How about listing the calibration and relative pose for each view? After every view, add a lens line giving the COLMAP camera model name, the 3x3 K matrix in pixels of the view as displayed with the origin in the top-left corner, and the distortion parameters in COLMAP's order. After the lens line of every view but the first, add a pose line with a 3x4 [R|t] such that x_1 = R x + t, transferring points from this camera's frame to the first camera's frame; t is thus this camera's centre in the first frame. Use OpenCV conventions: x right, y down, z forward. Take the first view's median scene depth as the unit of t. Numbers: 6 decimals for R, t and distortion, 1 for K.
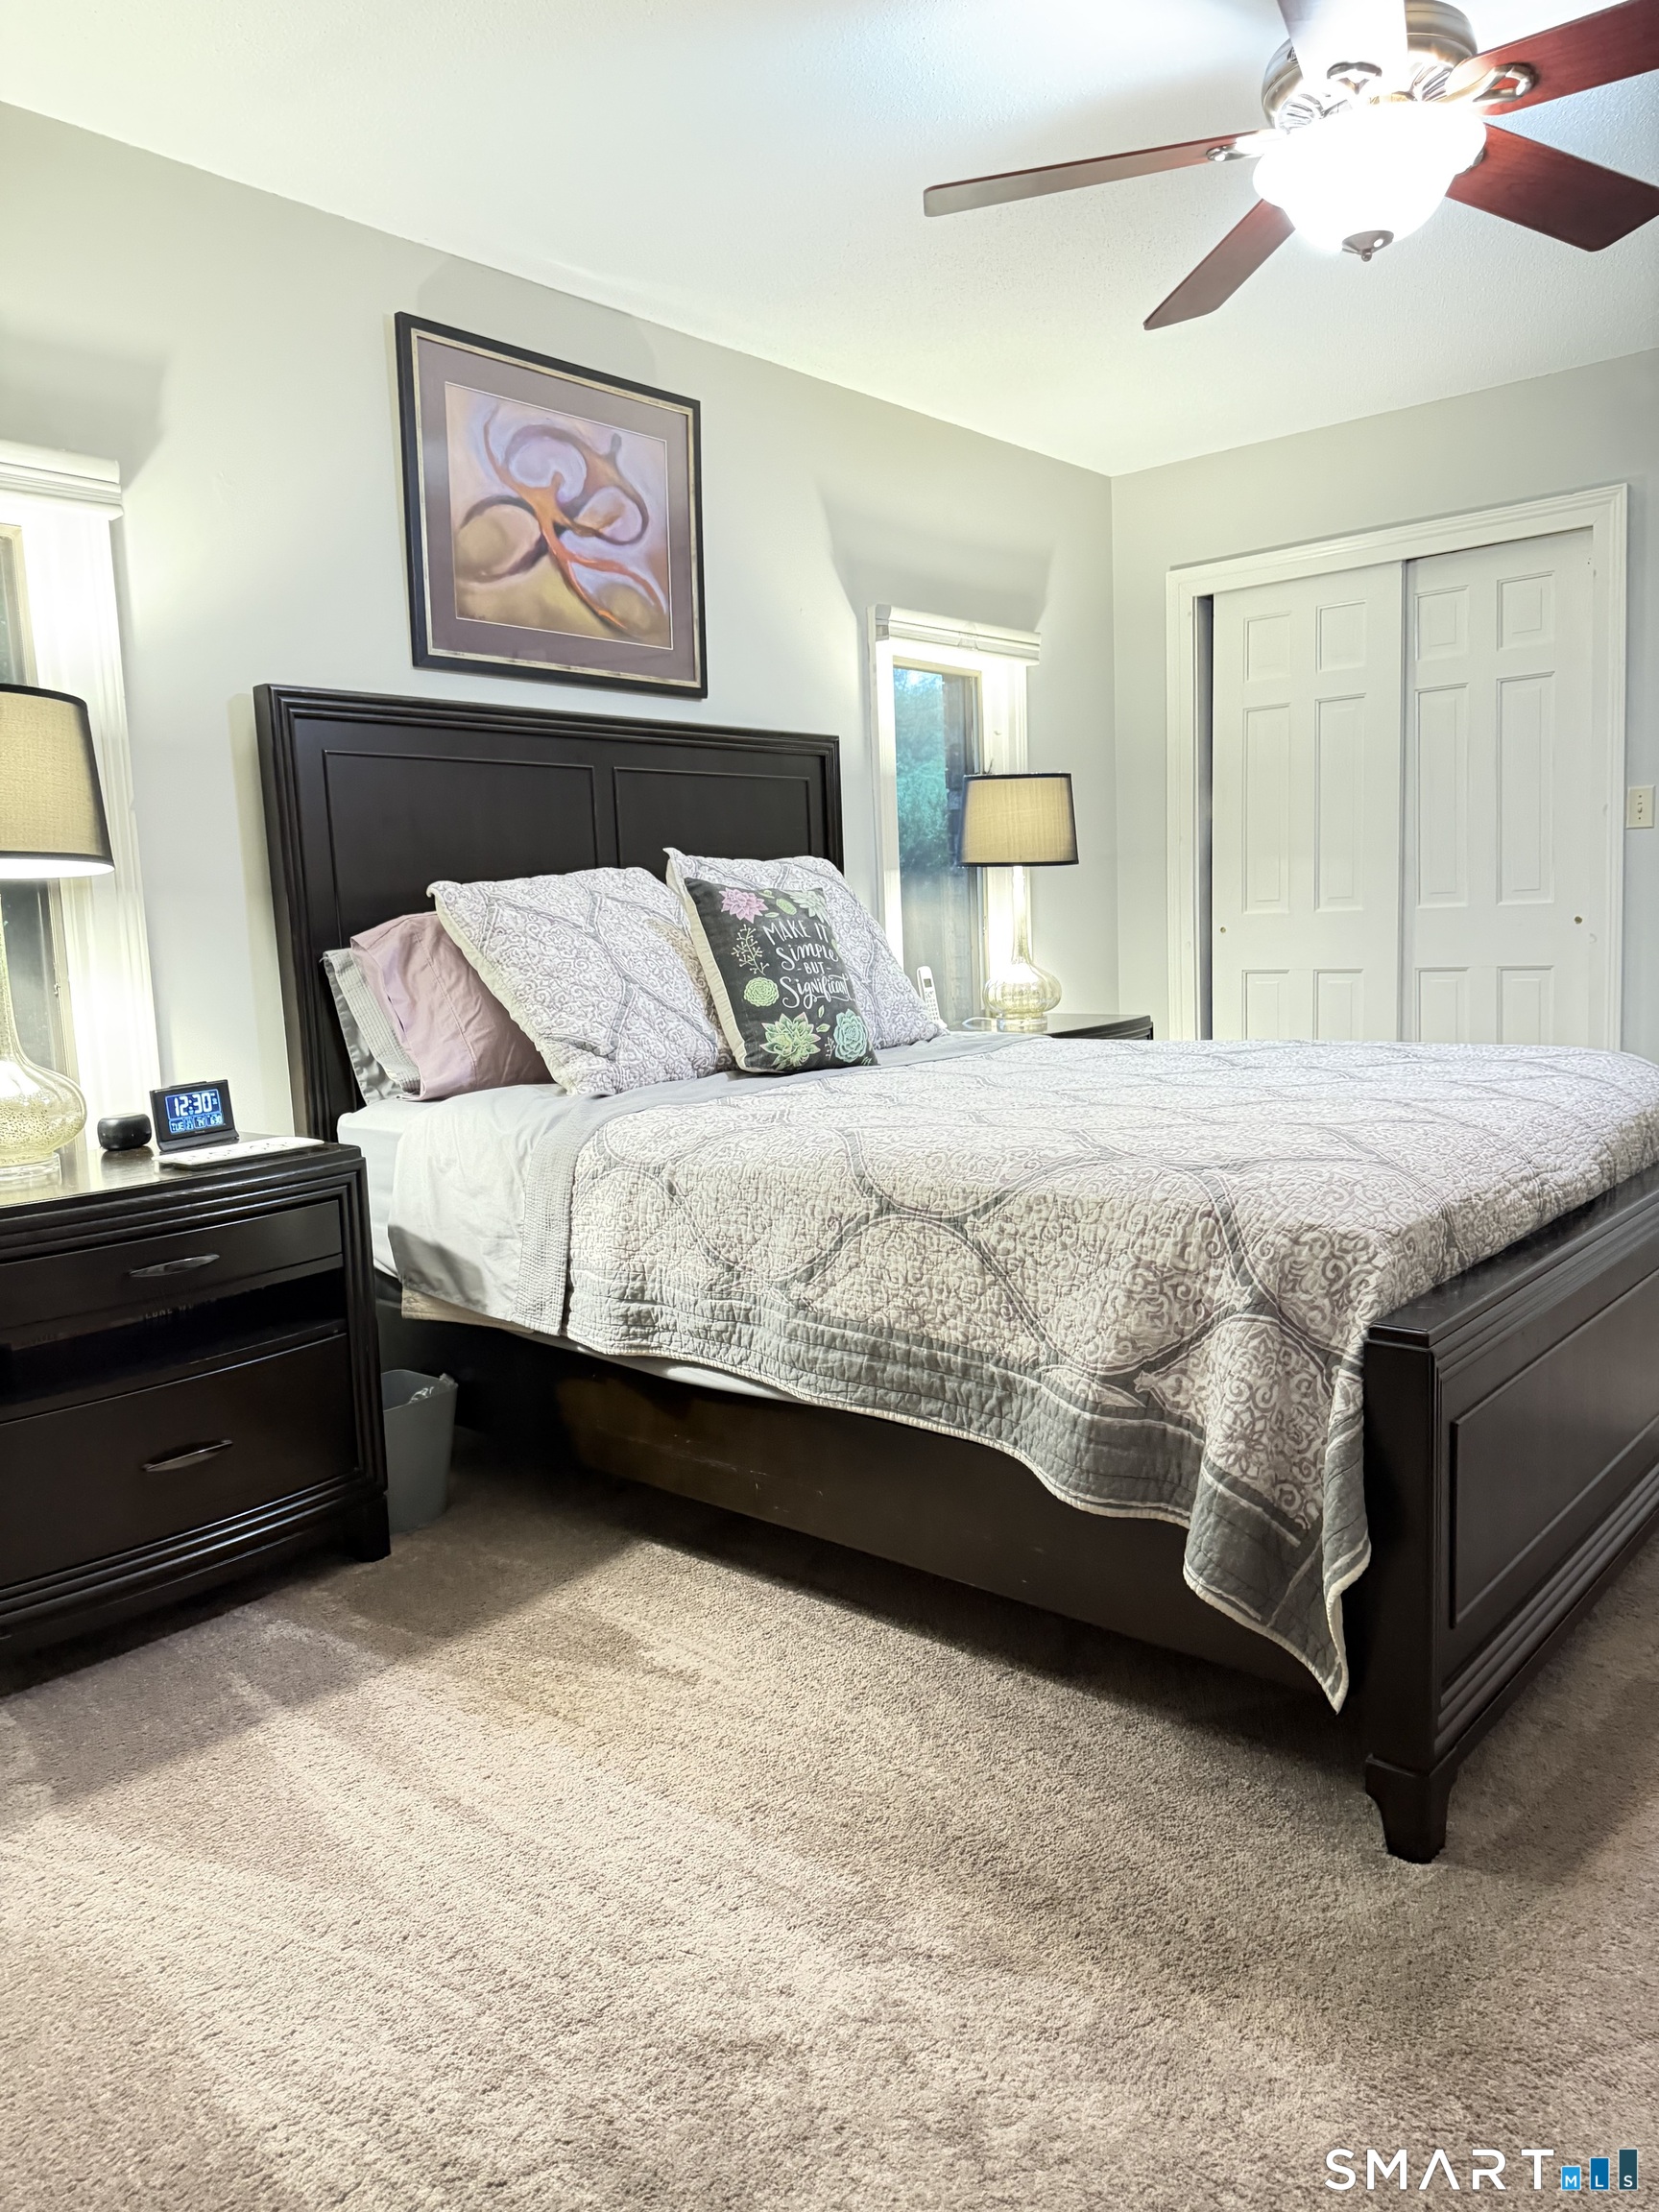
lens RADIAL K [[1563.9, 0, 829.5], [0, 1563.9, 1106.0], [0, 0, 1]] dist [0.102186, -0.134749]
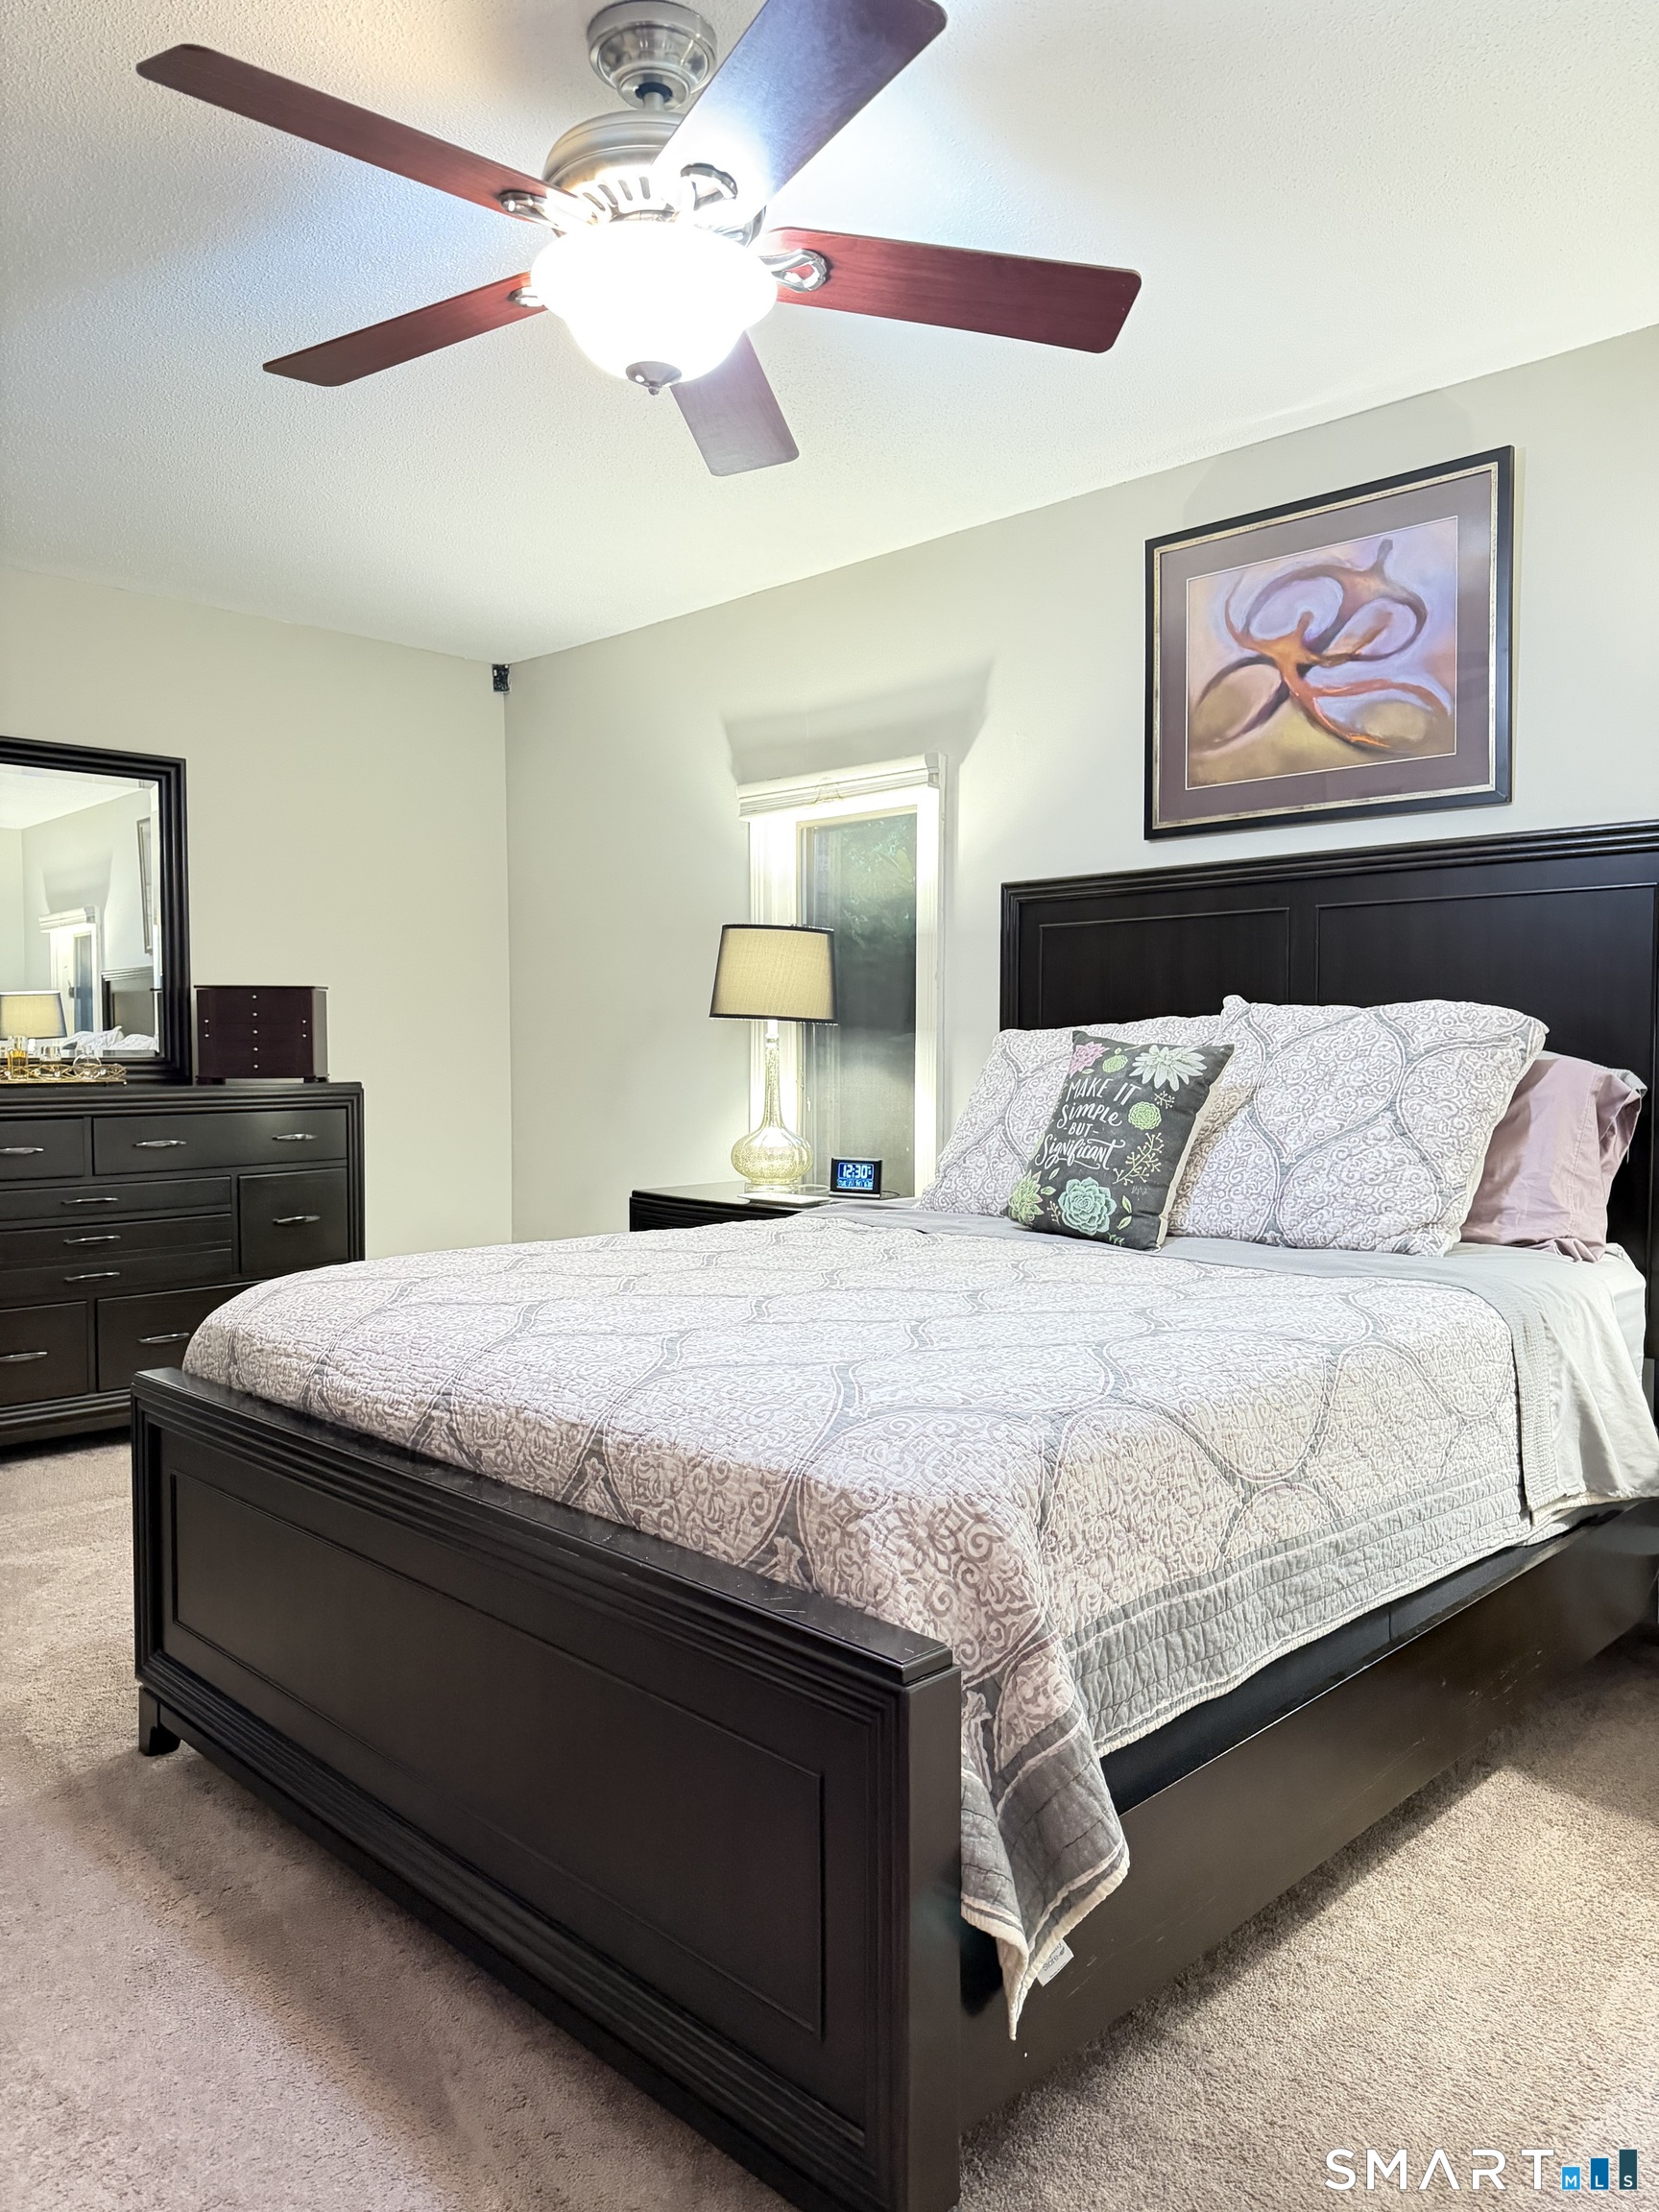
lens RADIAL K [[1563.9, 0, 829.5], [0, 1563.9, 1106.0], [0, 0, 1]] dist [0.102186, -0.134749]
pose [[-0.064773, 0.077128, -0.994915, 0.855910], [-0.133535, 0.987372, 0.085237, -0.148073], [0.988925, 0.138377, -0.053656, 0.824188]]
